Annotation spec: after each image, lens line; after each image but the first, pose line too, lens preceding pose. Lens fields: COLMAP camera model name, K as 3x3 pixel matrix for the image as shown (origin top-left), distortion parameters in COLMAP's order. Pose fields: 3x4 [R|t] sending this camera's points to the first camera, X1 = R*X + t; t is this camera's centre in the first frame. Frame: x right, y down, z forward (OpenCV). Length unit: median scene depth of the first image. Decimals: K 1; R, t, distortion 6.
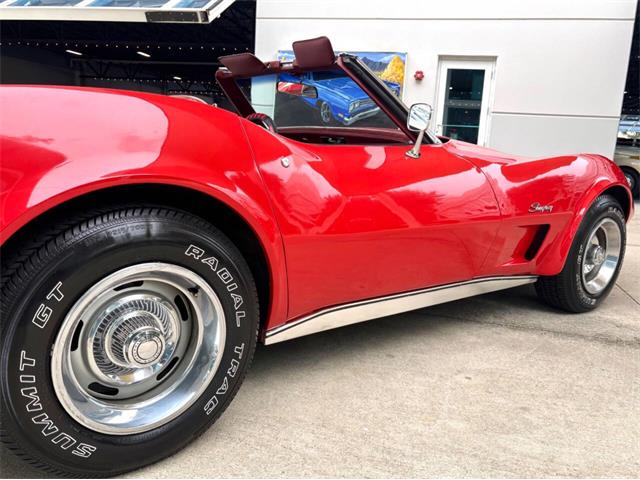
lens RADIAL K [[533.4, 0, 320.0], [0, 533.4, 240.0], [0, 0, 1]] dist [0.064775, -0.107776]
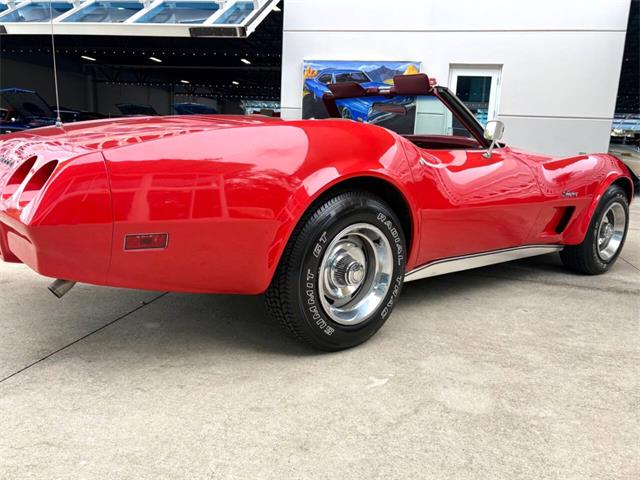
lens RADIAL K [[519.1, 0, 320.0], [0, 519.1, 240.0], [0, 0, 1]] dist [0.046796, -0.076751]
pose [[0.999949, -0.008735, 0.005046, -0.195291], [0.008700, 0.999939, 0.006765, 0.036182], [-0.005105, -0.006721, 0.999964, -0.275606]]
